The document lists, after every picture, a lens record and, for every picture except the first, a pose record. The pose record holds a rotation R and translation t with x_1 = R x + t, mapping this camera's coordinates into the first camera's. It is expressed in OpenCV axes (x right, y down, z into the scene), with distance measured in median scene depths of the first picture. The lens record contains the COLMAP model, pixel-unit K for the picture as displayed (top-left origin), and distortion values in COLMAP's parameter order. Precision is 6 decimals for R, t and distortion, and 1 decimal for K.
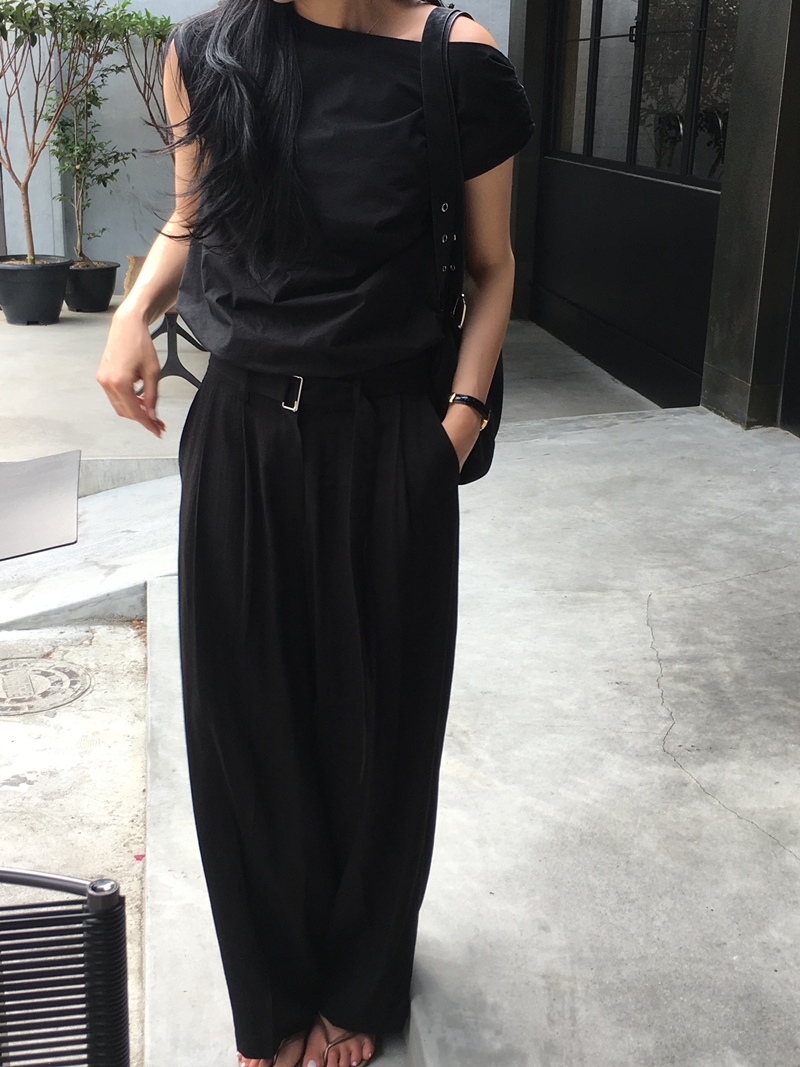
lens RADIAL K [[1429.1, 0, 400.0], [0, 1429.1, 533.5], [0, 0, 1]] dist [0.039475, 0.047167]
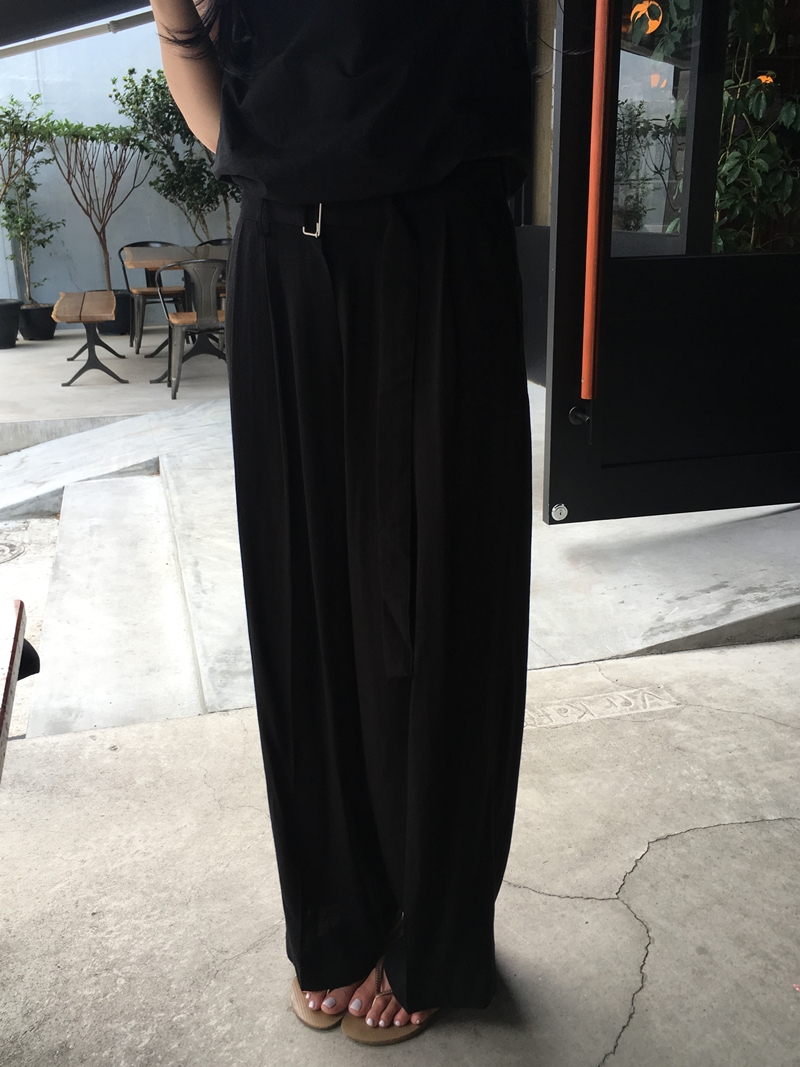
lens RADIAL K [[1062.3, 0, 400.0], [0, 1062.3, 533.5], [0, 0, 1]] dist [0.086194, -0.114417]
pose [[0.994849, -0.067392, 0.075721, 0.086661], [0.067184, 0.997727, 0.005291, 0.113070], [-0.075905, -0.000177, 0.997115, -0.120803]]
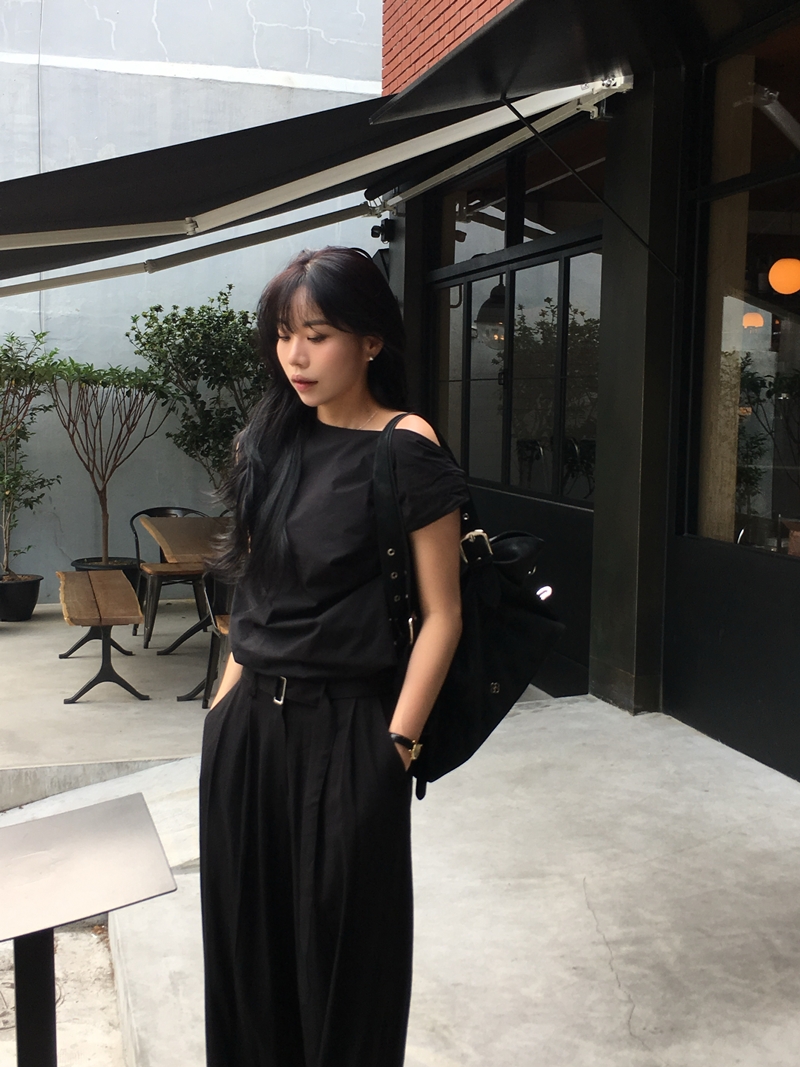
lens RADIAL K [[1308.0, 0, 400.0], [0, 1308.0, 533.5], [0, 0, 1]] dist [0.063740, -0.050175]
pose [[0.994332, -0.024051, 0.103565, -0.065167], [0.044252, 0.979316, -0.197438, -0.023769], [-0.096674, 0.200902, 0.974830, -0.030605]]
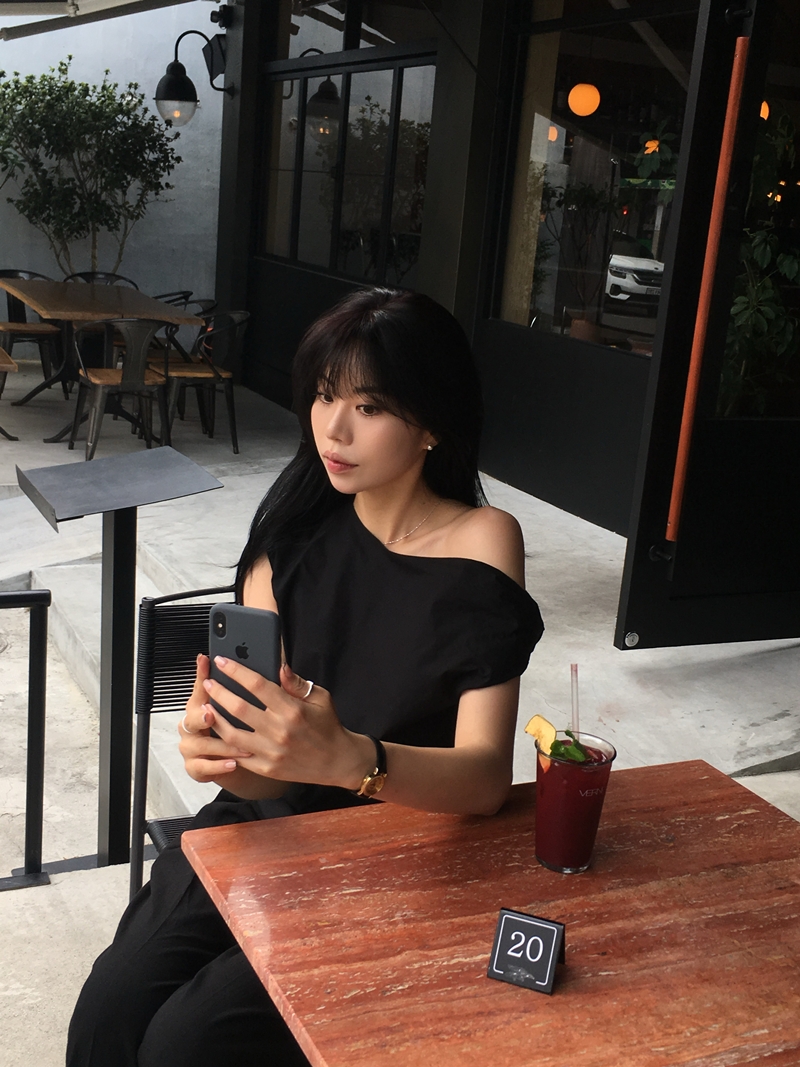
lens RADIAL K [[1300.2, 0, 400.2], [0, 1300.2, 536.5], [0, 0, 1]] dist [0.070496, -0.035299]
pose [[0.963044, -0.012172, 0.269069, -0.199101], [0.021862, 0.999215, -0.033044, 0.056988], [-0.268456, 0.037705, 0.962554, -0.308081]]
